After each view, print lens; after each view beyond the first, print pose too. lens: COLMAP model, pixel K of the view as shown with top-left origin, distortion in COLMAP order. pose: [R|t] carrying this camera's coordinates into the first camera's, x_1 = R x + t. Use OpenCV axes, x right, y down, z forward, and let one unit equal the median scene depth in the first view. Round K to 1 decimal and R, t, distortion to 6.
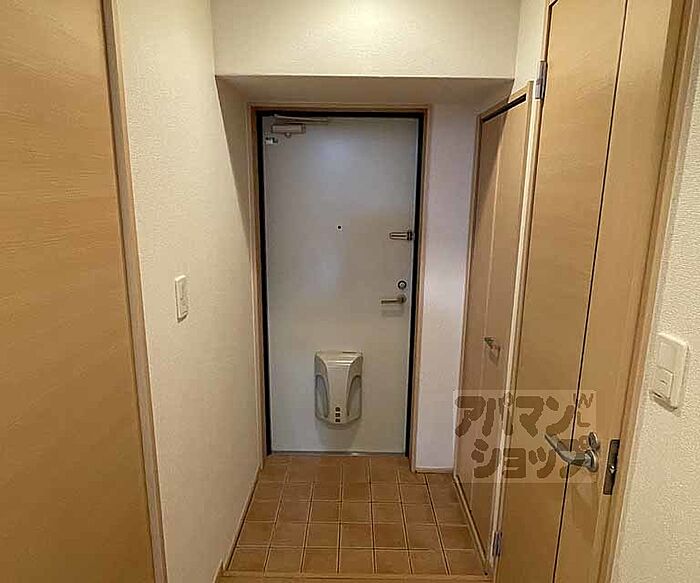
lens RADIAL K [[463.4, 0, 350.0], [0, 463.4, 291.5], [0, 0, 1]] dist [-0.000295, -0.000141]
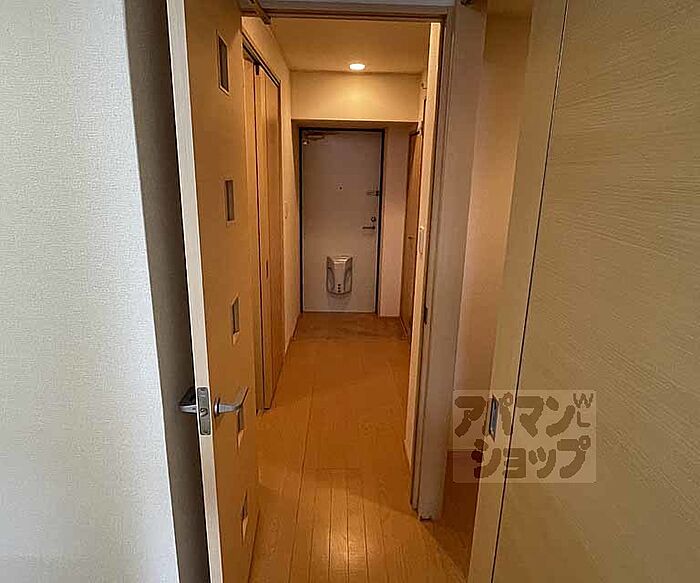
lens RADIAL K [[448.4, 0, 350.0], [0, 448.4, 291.5], [0, 0, 1]] dist [0.002978, 0.000486]
pose [[0.998982, -0.000923, 0.045105, -0.066145], [-0.001323, 0.998761, 0.049740, 0.189721], [-0.045095, -0.049749, 0.997743, -0.844336]]
